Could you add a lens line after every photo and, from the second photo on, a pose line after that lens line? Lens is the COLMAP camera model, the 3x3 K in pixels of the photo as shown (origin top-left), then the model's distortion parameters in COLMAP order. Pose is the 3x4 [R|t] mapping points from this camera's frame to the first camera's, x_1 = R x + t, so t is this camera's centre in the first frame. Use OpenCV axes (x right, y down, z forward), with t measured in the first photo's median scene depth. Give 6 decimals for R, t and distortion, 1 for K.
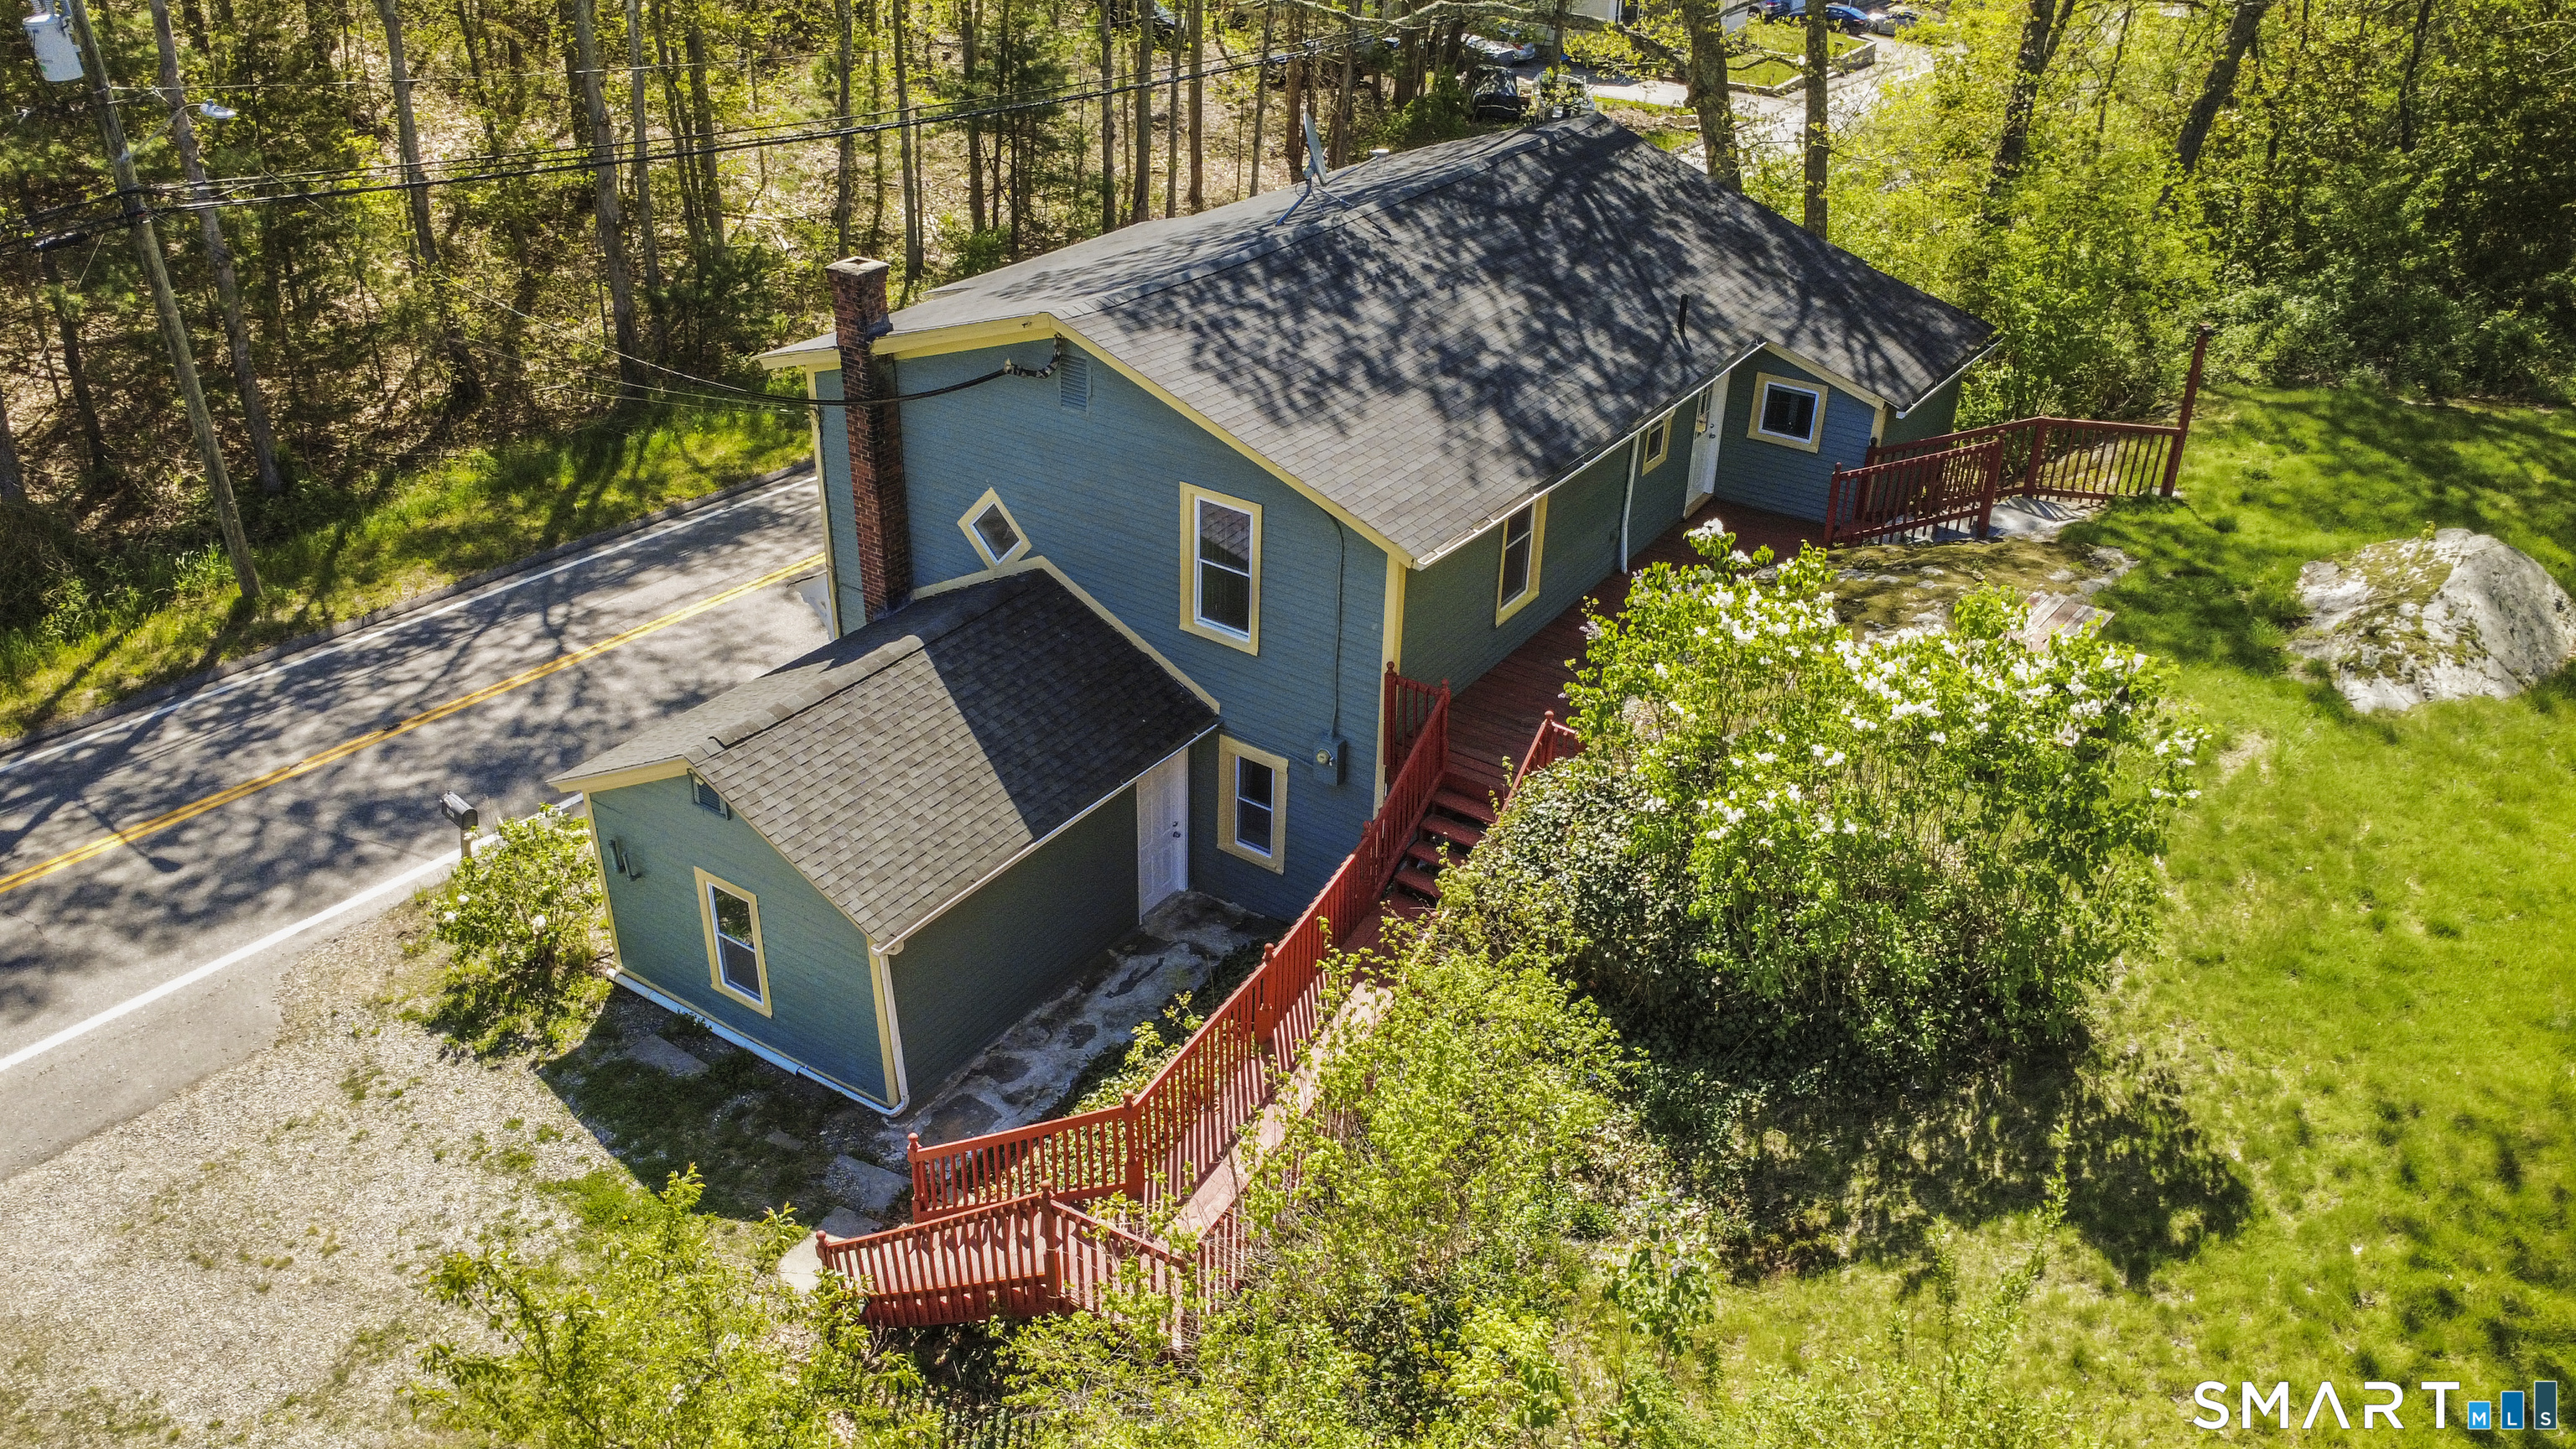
lens RADIAL K [[1880.0, 0, 1288.0], [0, 1880.0, 724.5], [0, 0, 1]] dist [0.003904, 0.000817]
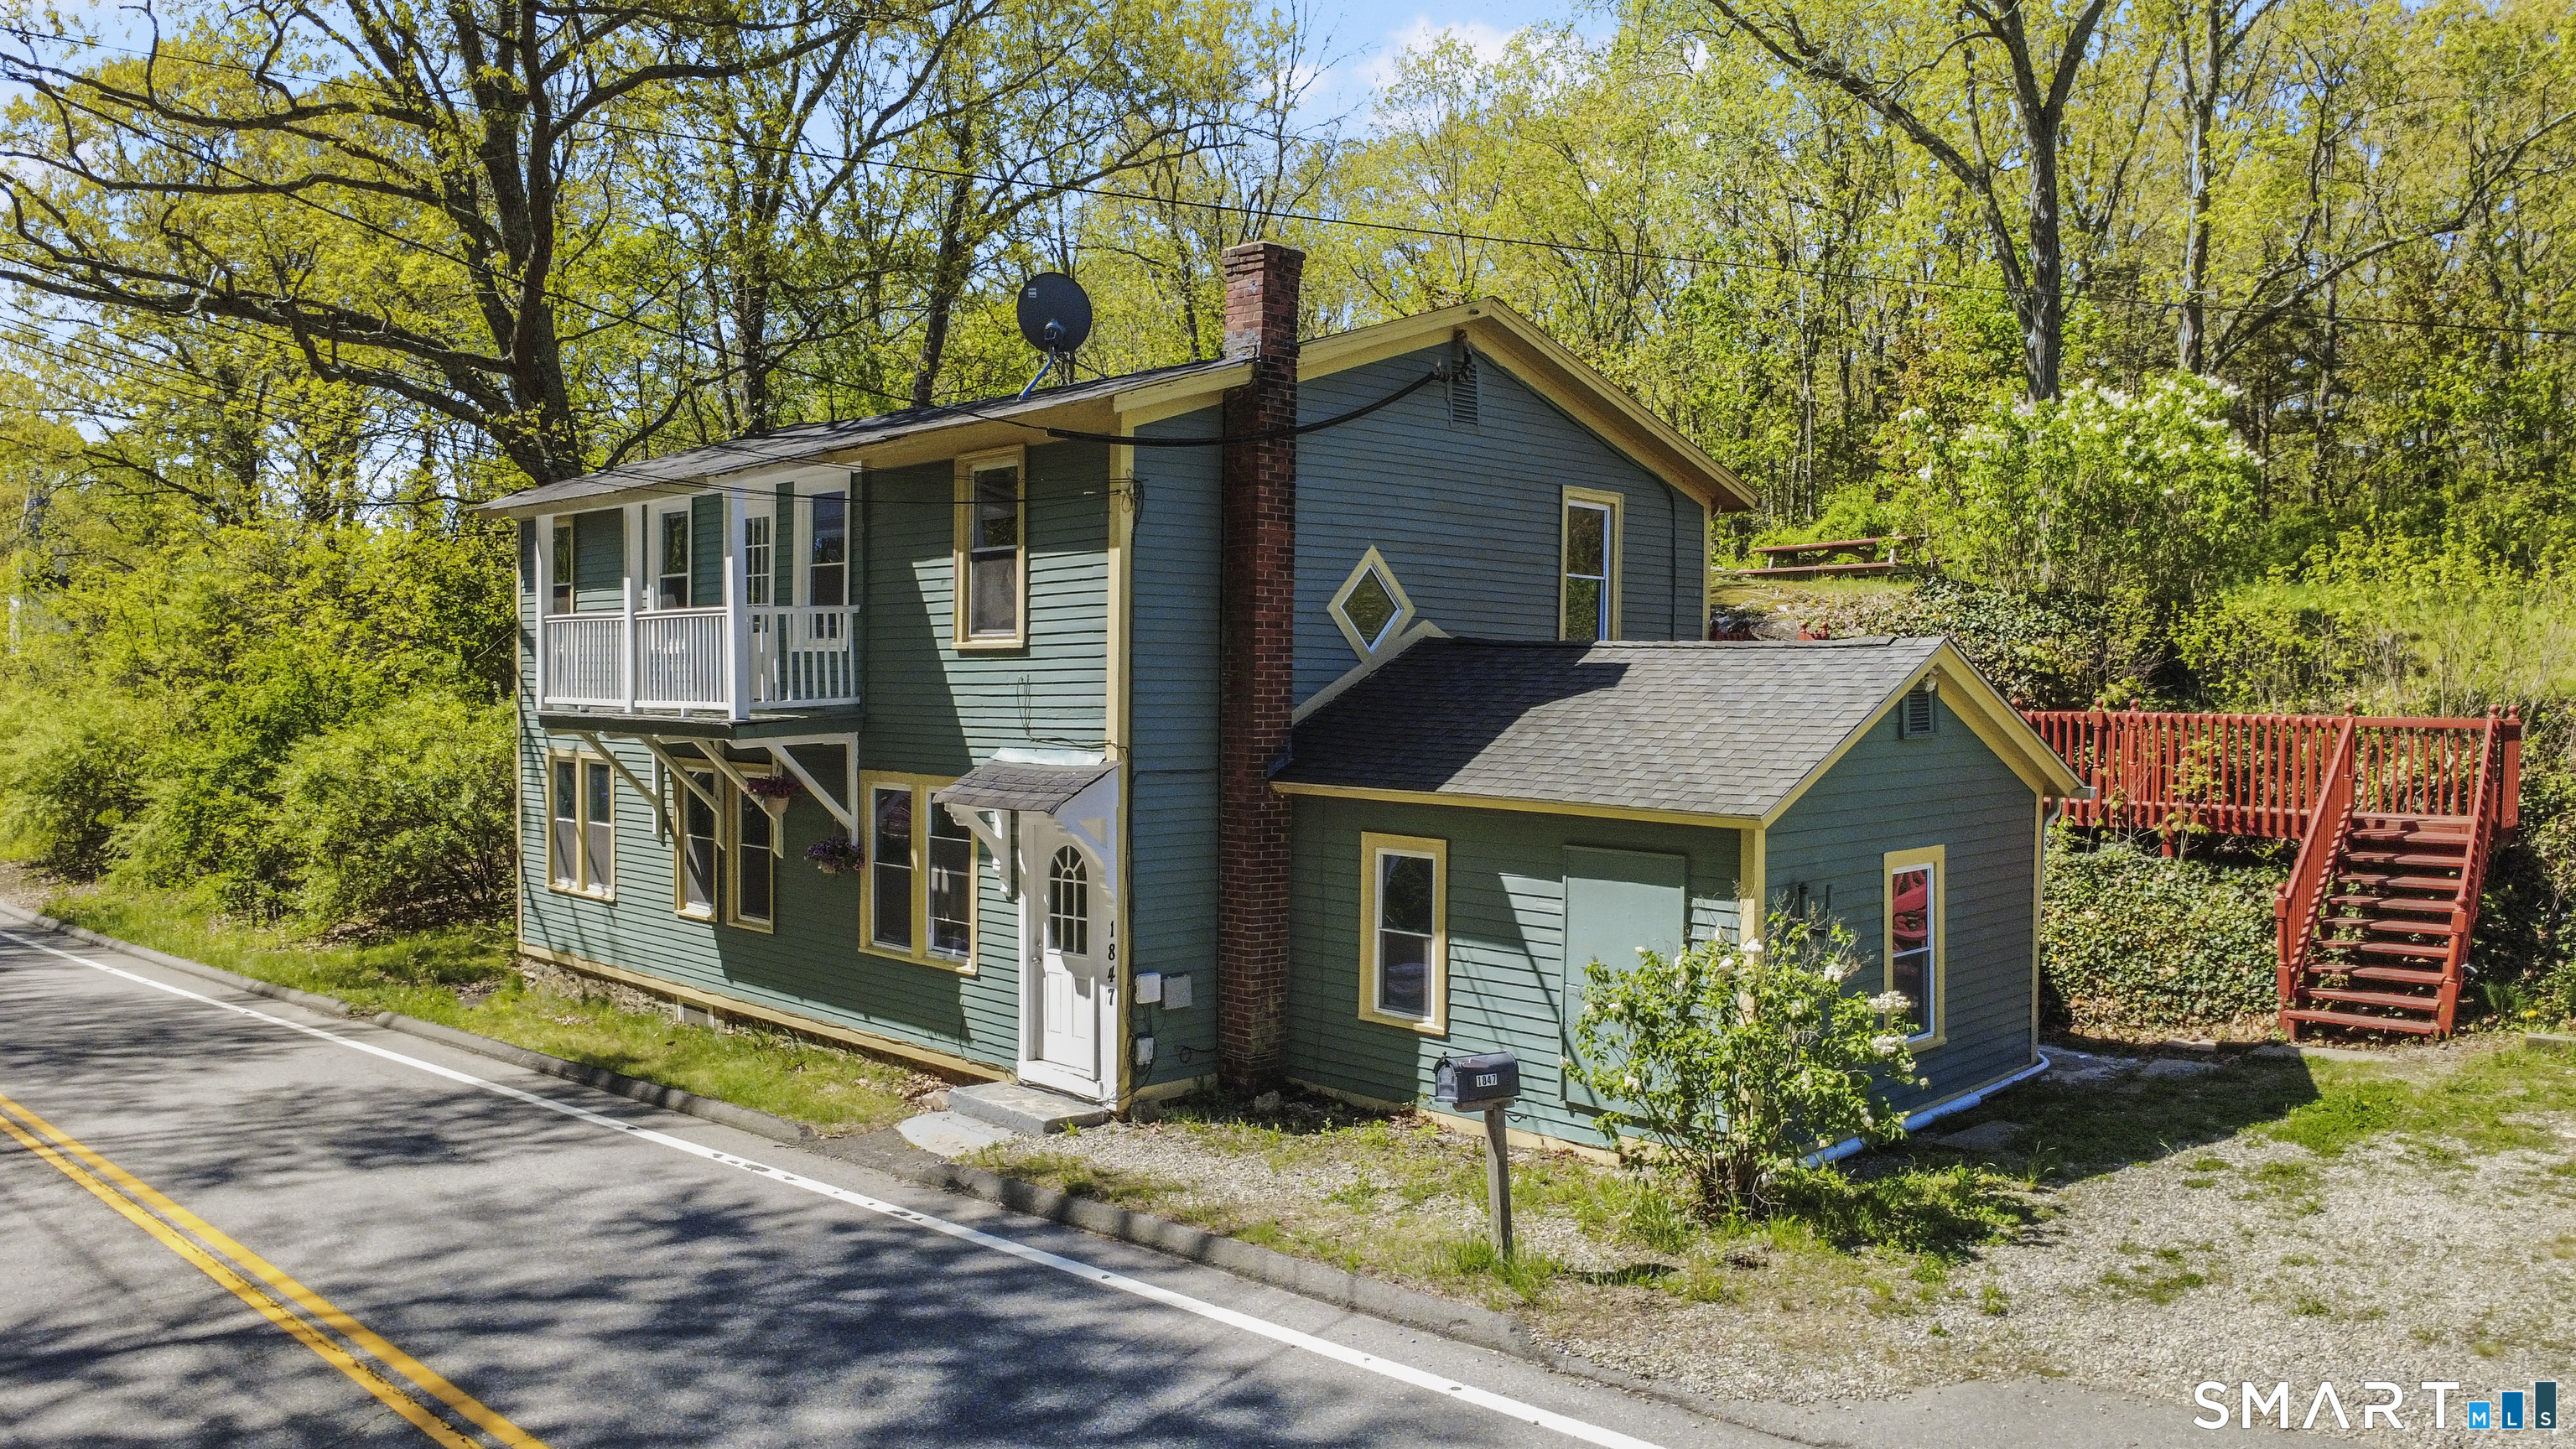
lens RADIAL K [[1880.0, 0, 1288.0], [0, 1880.0, 724.5], [0, 0, 1]] dist [0.003904, 0.000817]
pose [[0.212006, -0.056232, 0.975649, -1.019828], [0.470161, 0.881084, -0.051383, -0.039244], [-0.856739, 0.469606, 0.213233, 0.976254]]
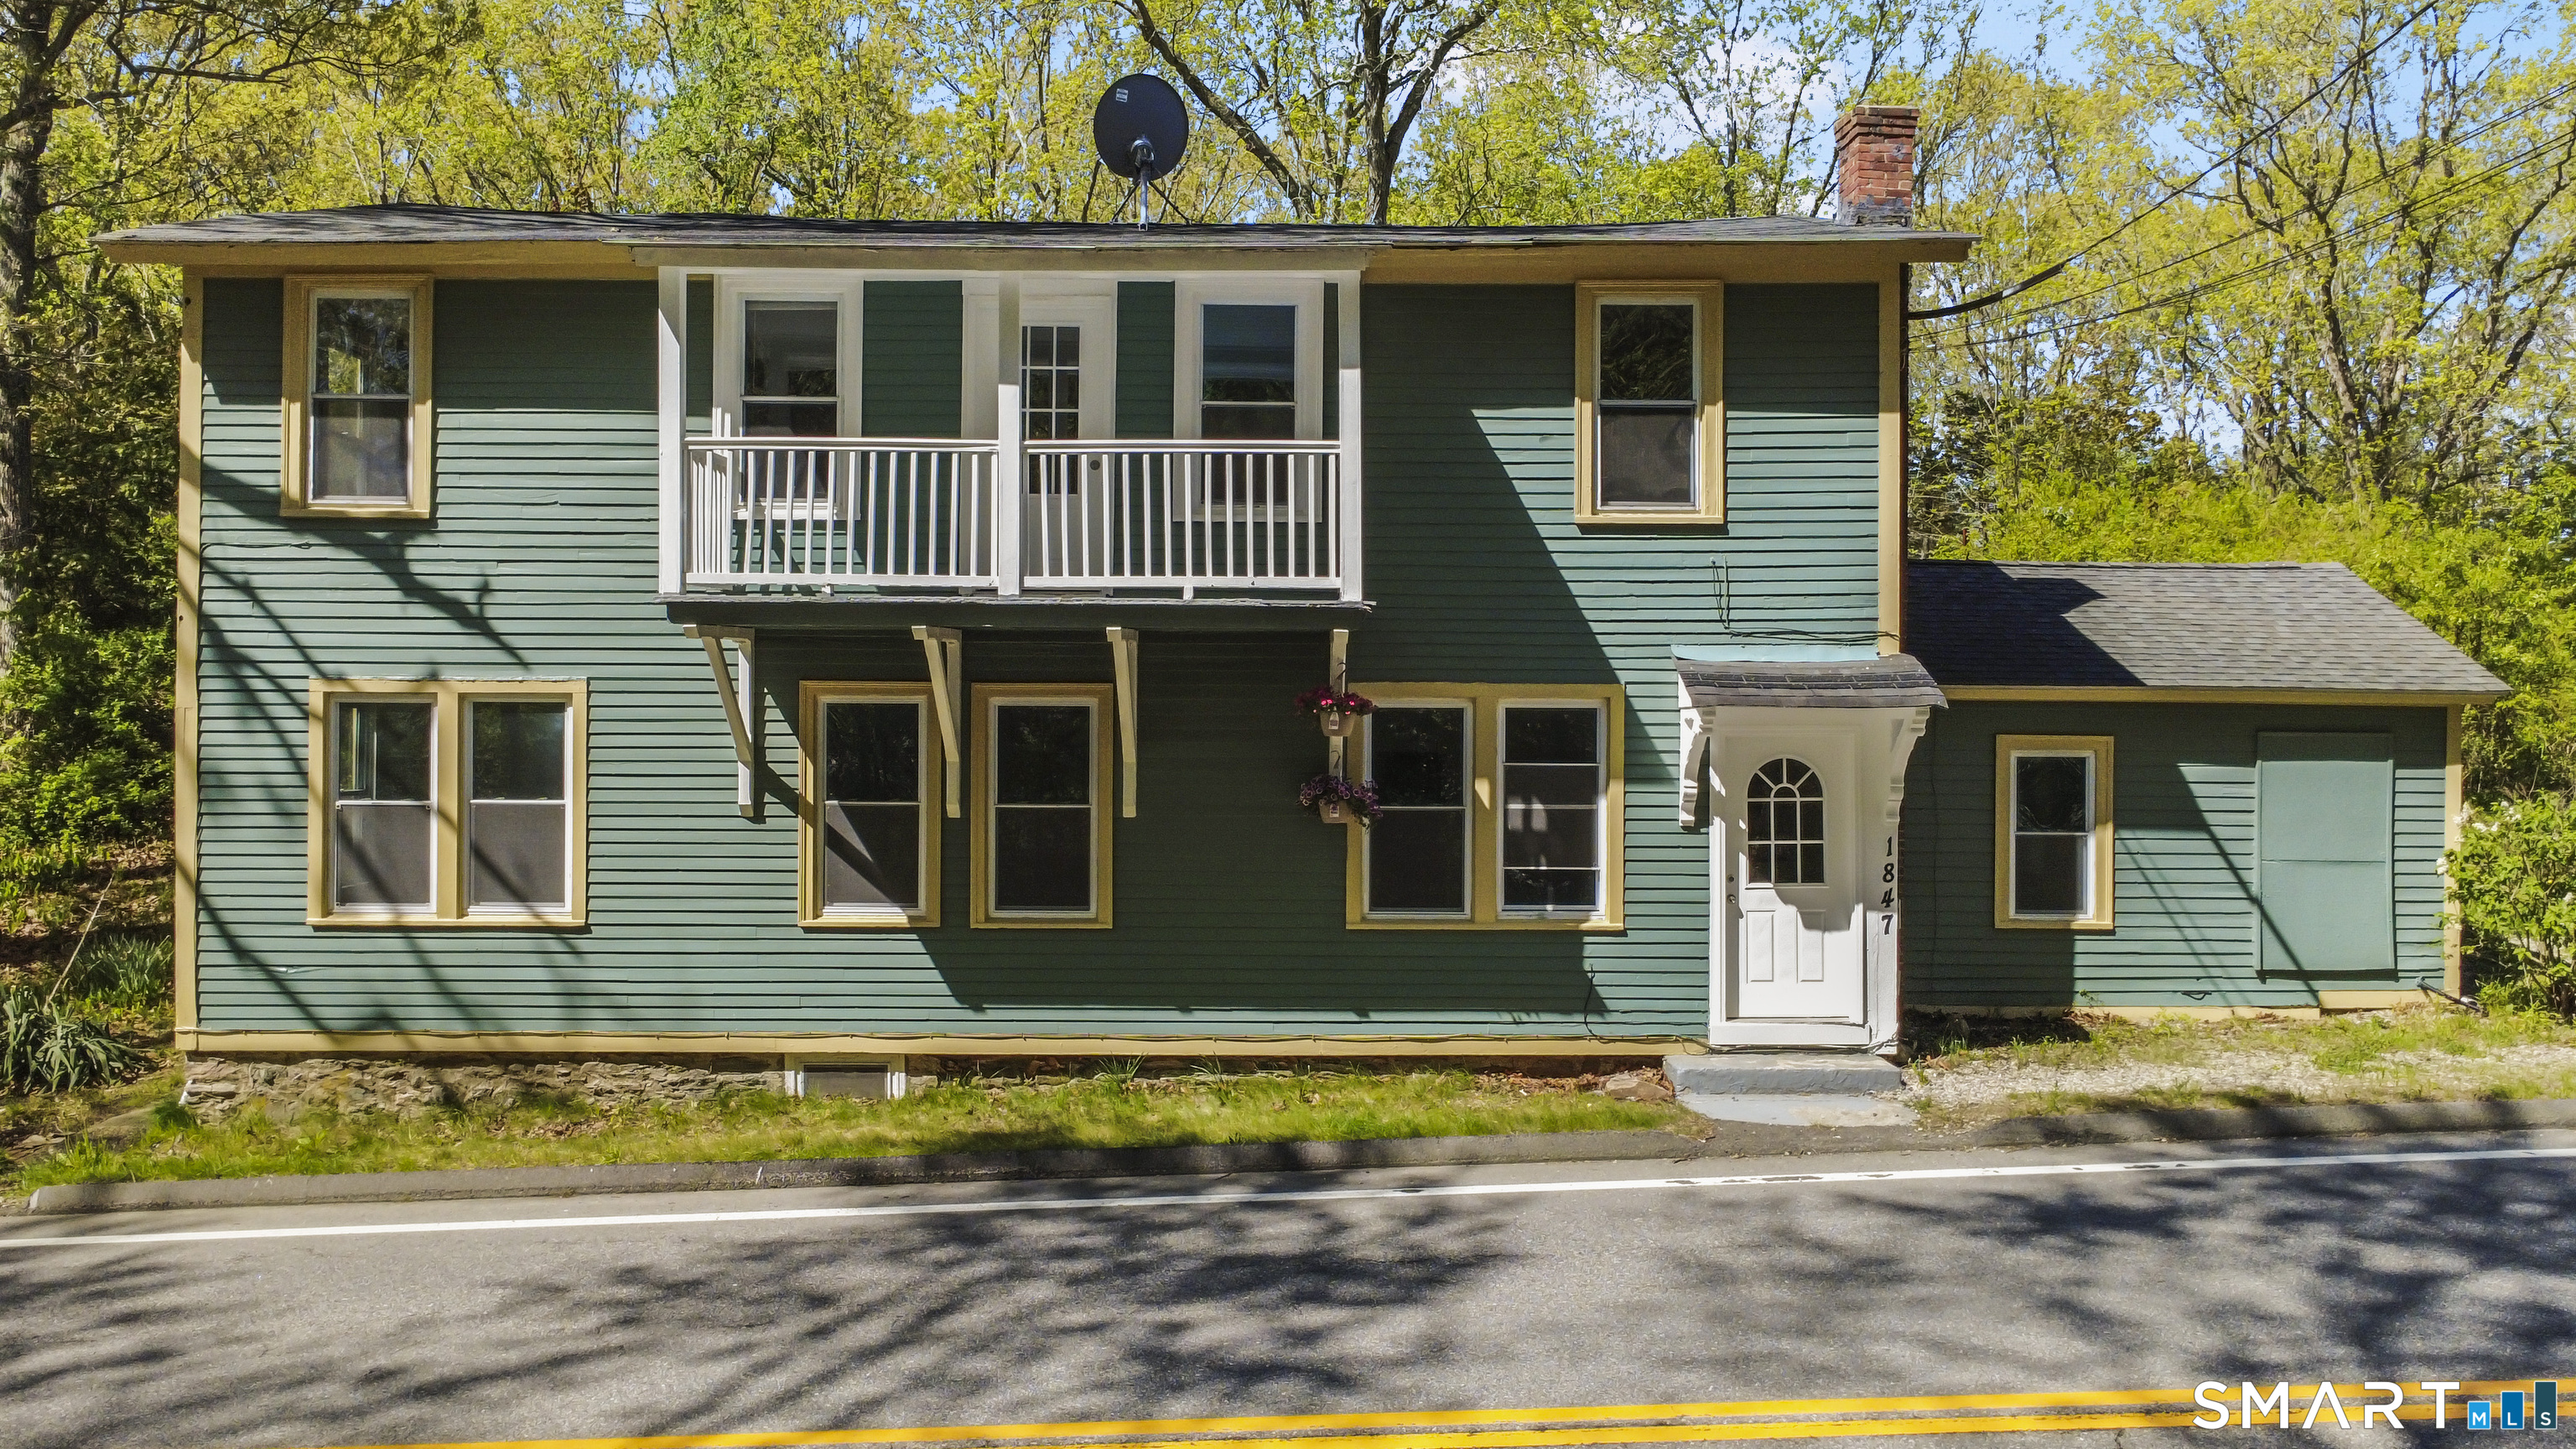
lens RADIAL K [[1880.0, 0, 1288.0], [0, 1880.0, 724.5], [0, 0, 1]] dist [0.003904, 0.000817]
pose [[-0.561734, -0.035010, 0.826577, -0.725265], [0.375657, 0.879376, 0.292540, -0.355684], [-0.737114, 0.474838, -0.480824, 1.703620]]
